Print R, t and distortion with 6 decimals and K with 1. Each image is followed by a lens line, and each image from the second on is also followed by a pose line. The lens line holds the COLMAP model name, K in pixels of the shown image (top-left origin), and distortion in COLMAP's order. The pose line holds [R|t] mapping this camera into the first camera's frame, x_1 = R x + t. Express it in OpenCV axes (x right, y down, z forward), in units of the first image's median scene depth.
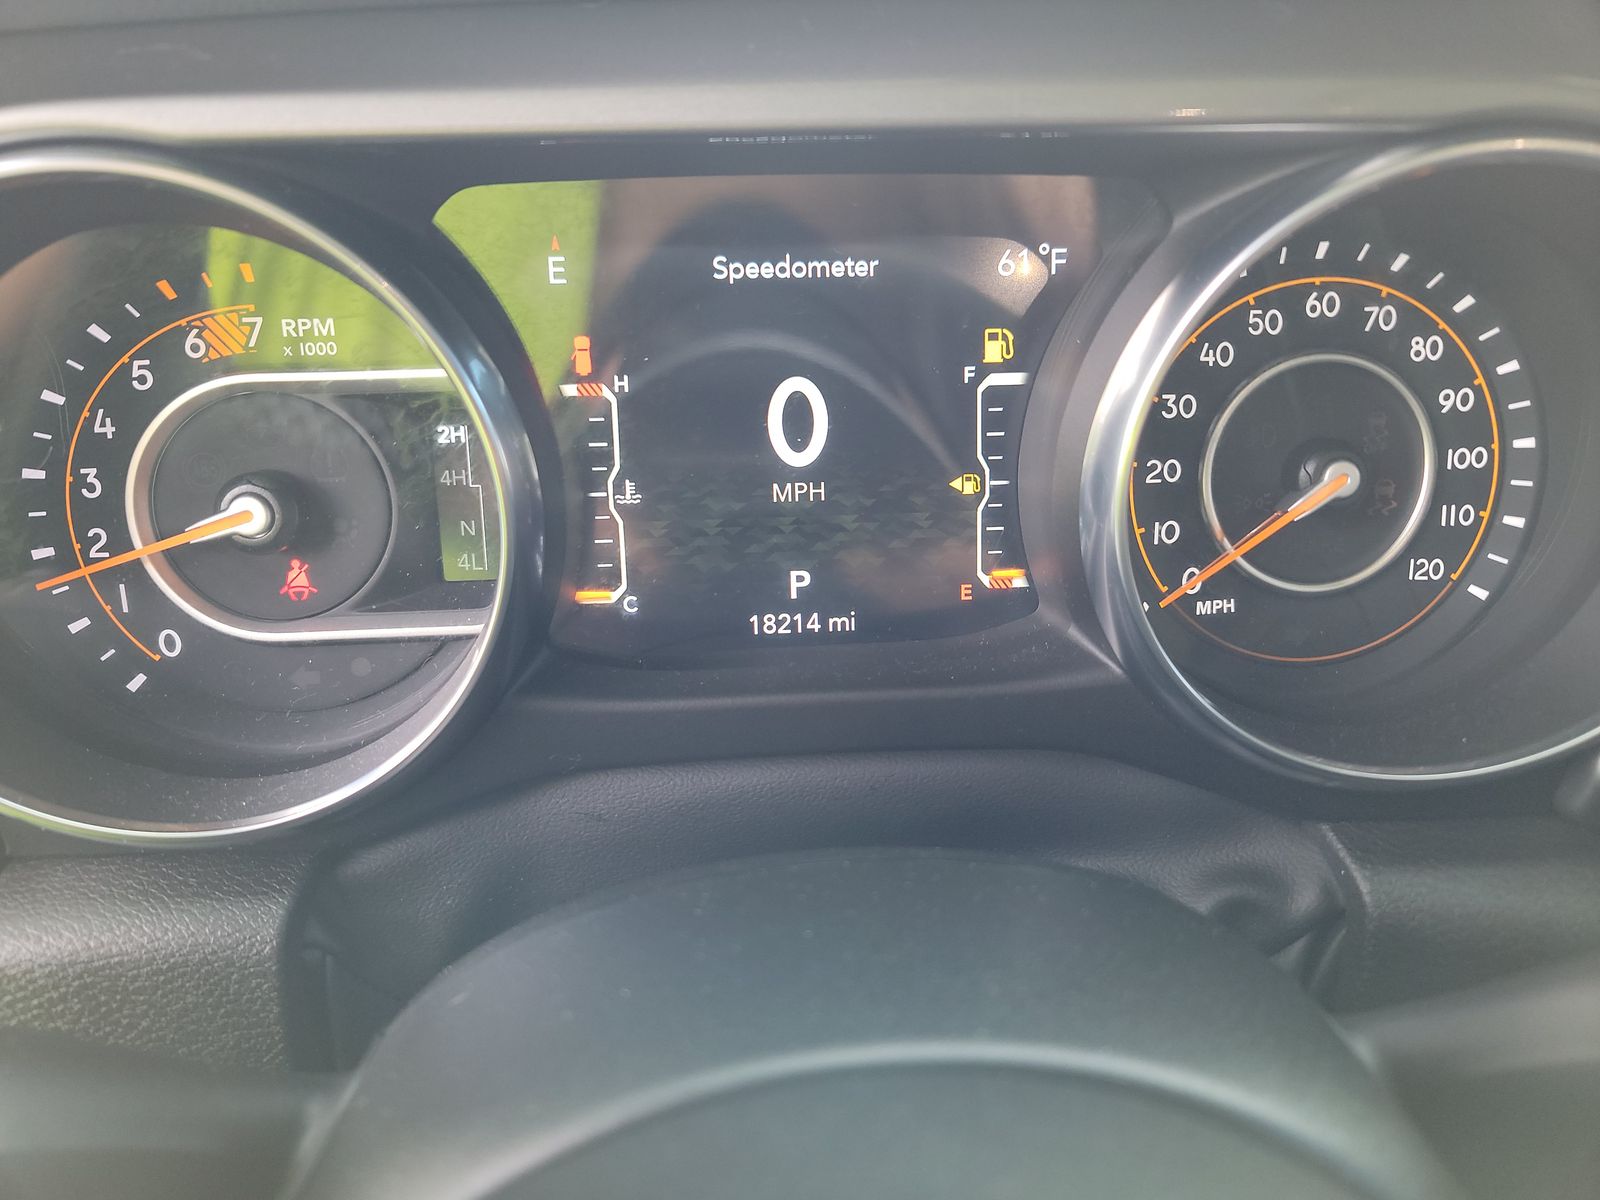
lens RADIAL K [[1106.9, 0, 781.2], [0, 1106.9, 568.8], [0, 0, 1]] dist [0.006430, -0.013127]
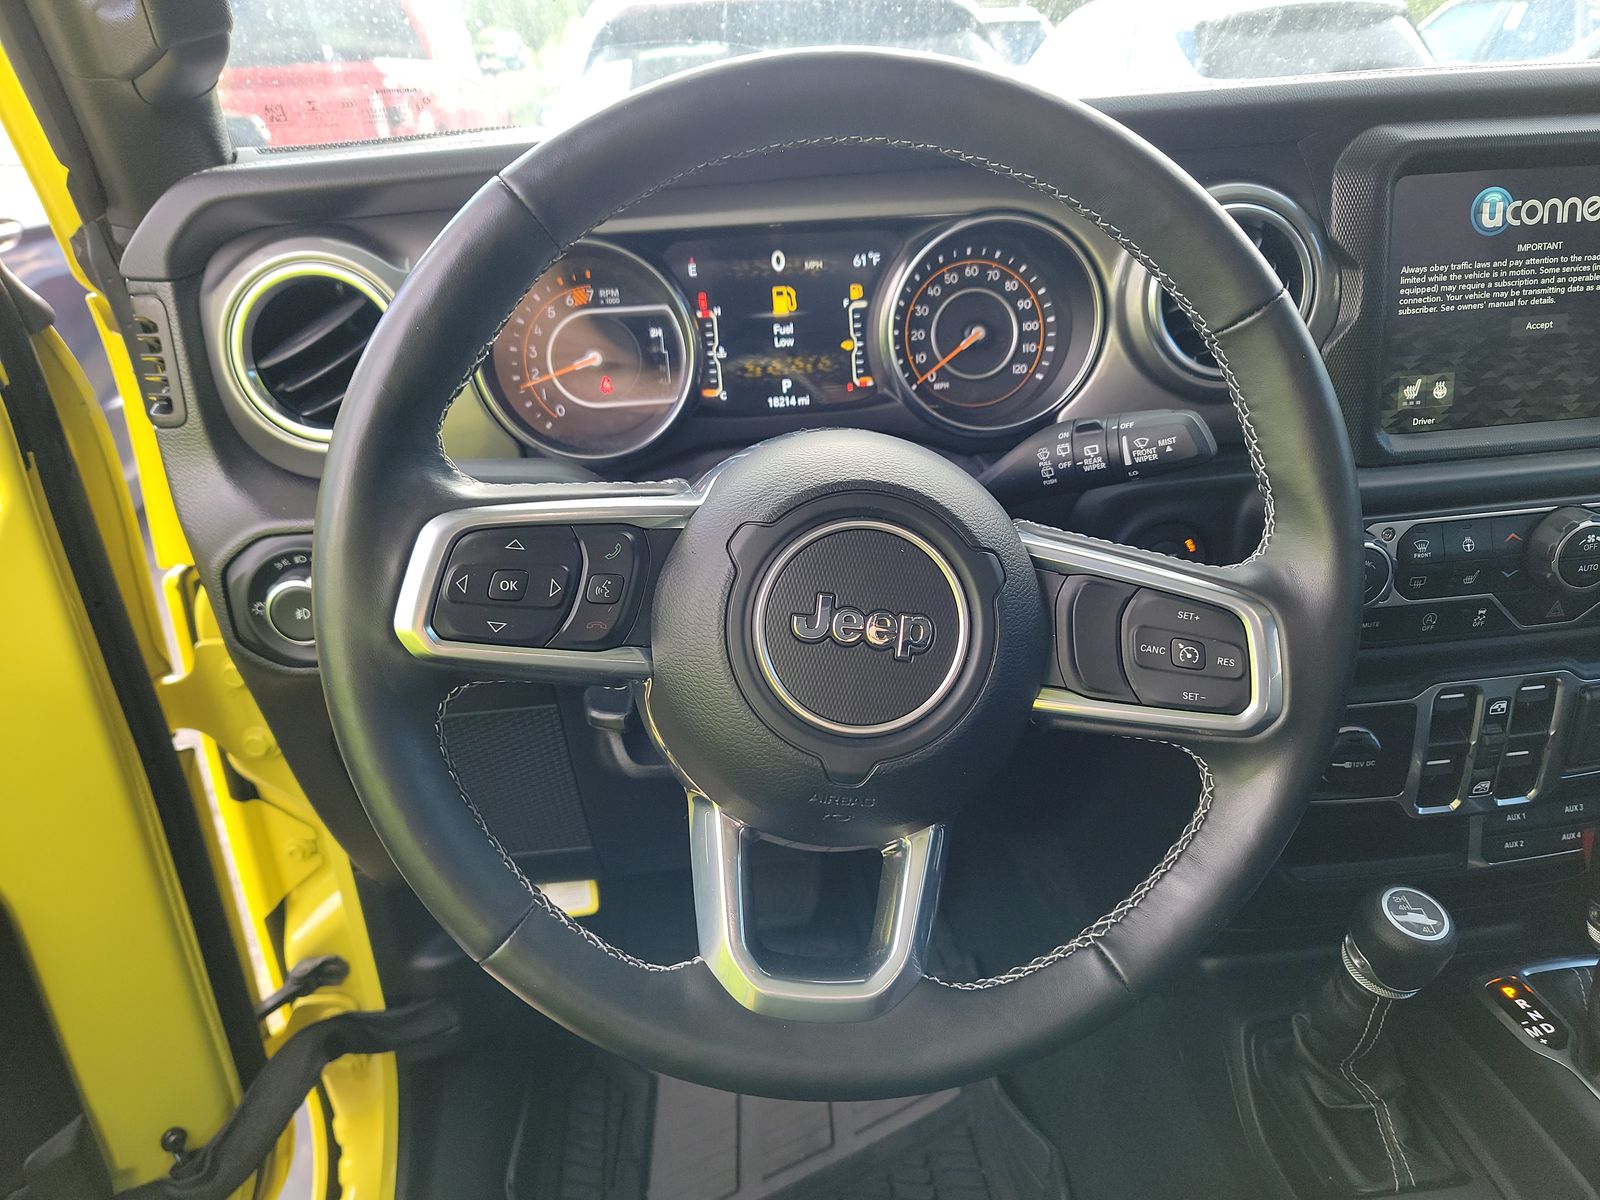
lens RADIAL K [[1106.9, 0, 794.5], [0, 1106.9, 604.4], [0, 0, 1]] dist [0.006430, -0.013127]
pose [[0.998774, -0.046615, 0.016648, -0.034563], [0.046653, 0.998909, -0.001935, 0.560978], [-0.016539, 0.002709, 0.999860, -1.703830]]
